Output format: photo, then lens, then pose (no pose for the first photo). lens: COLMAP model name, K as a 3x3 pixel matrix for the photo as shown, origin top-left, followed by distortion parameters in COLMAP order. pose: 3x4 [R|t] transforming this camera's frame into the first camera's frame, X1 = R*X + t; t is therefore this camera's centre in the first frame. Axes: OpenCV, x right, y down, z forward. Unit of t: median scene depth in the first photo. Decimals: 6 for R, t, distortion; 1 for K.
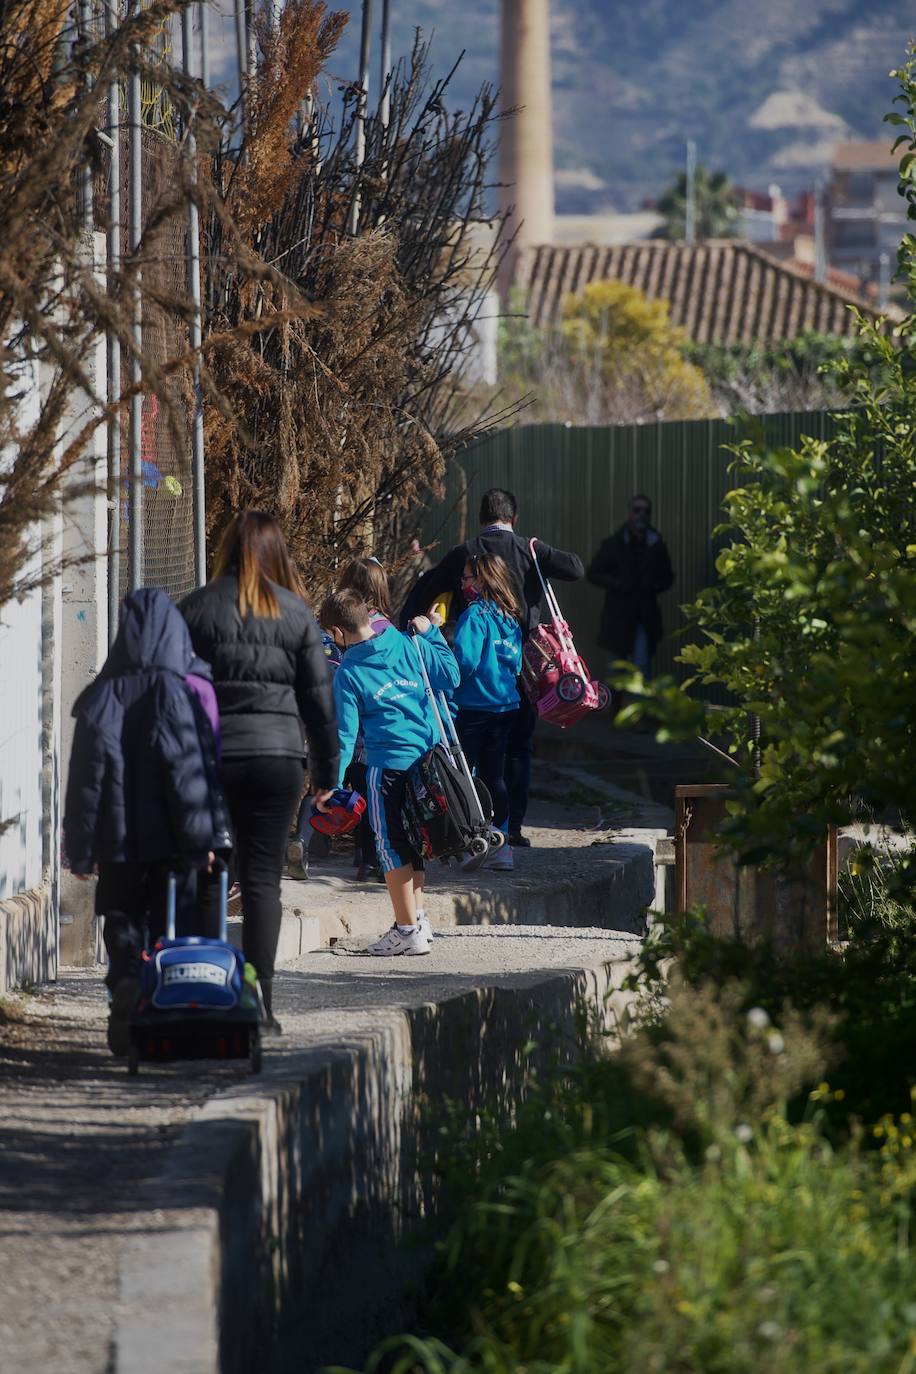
lens RADIAL K [[7520.2, 0, 411.7], [0, 7520.2, 598.8], [0, 0, 1]] dist [1.039834, 14.081658]
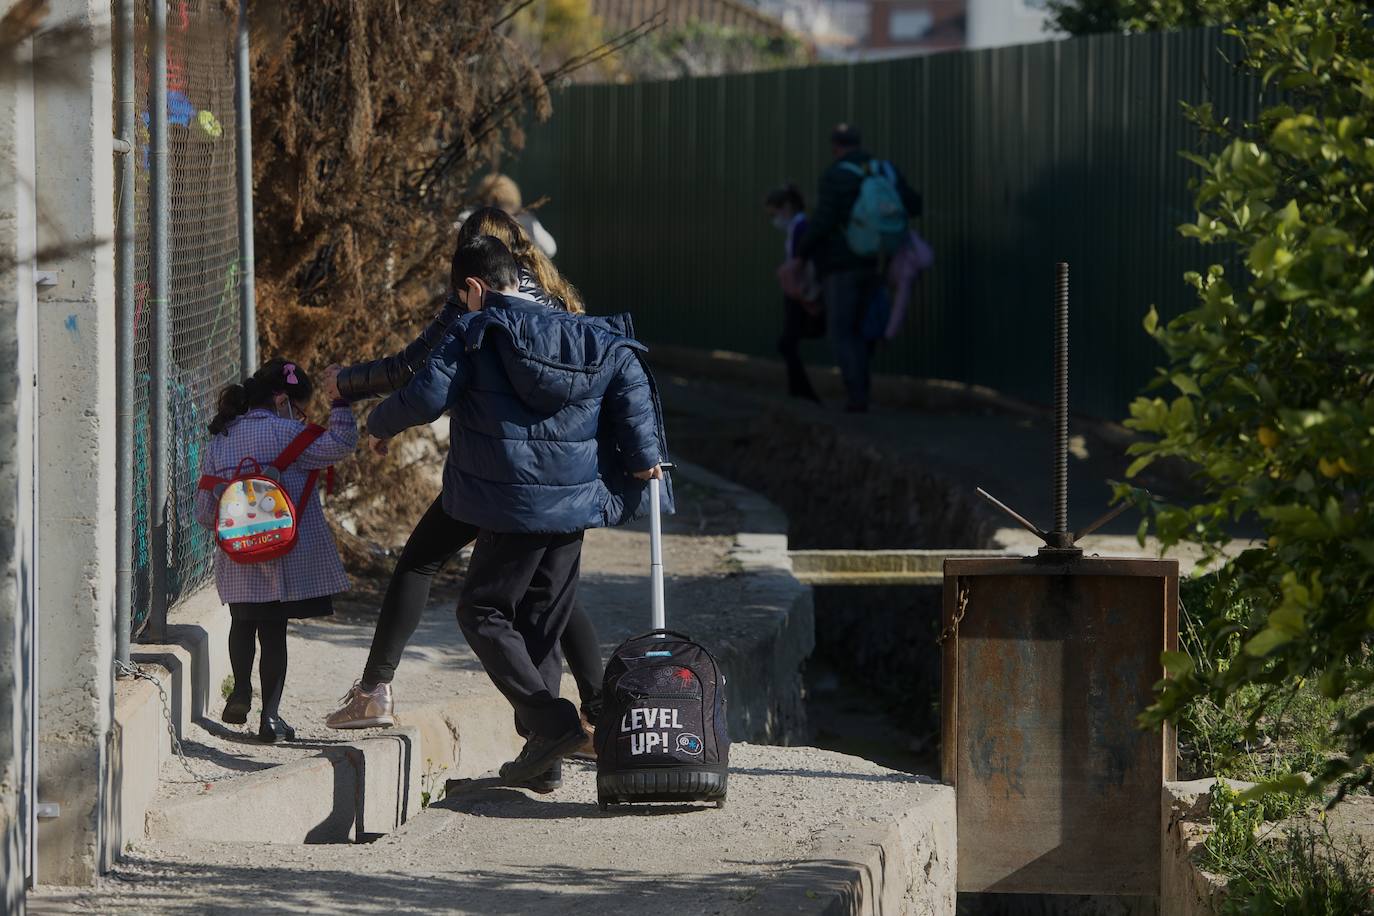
lens RADIAL K [[5181.4, 0, 630.5], [0, 5181.4, 506.0], [0, 0, 1]] dist [0.747192, -1.159107]
pose [[0.998283, 0.000467, 0.058570, -0.020008], [-0.003469, 0.998684, 0.051166, -0.003597], [-0.058469, -0.051282, 0.996971, 0.465473]]
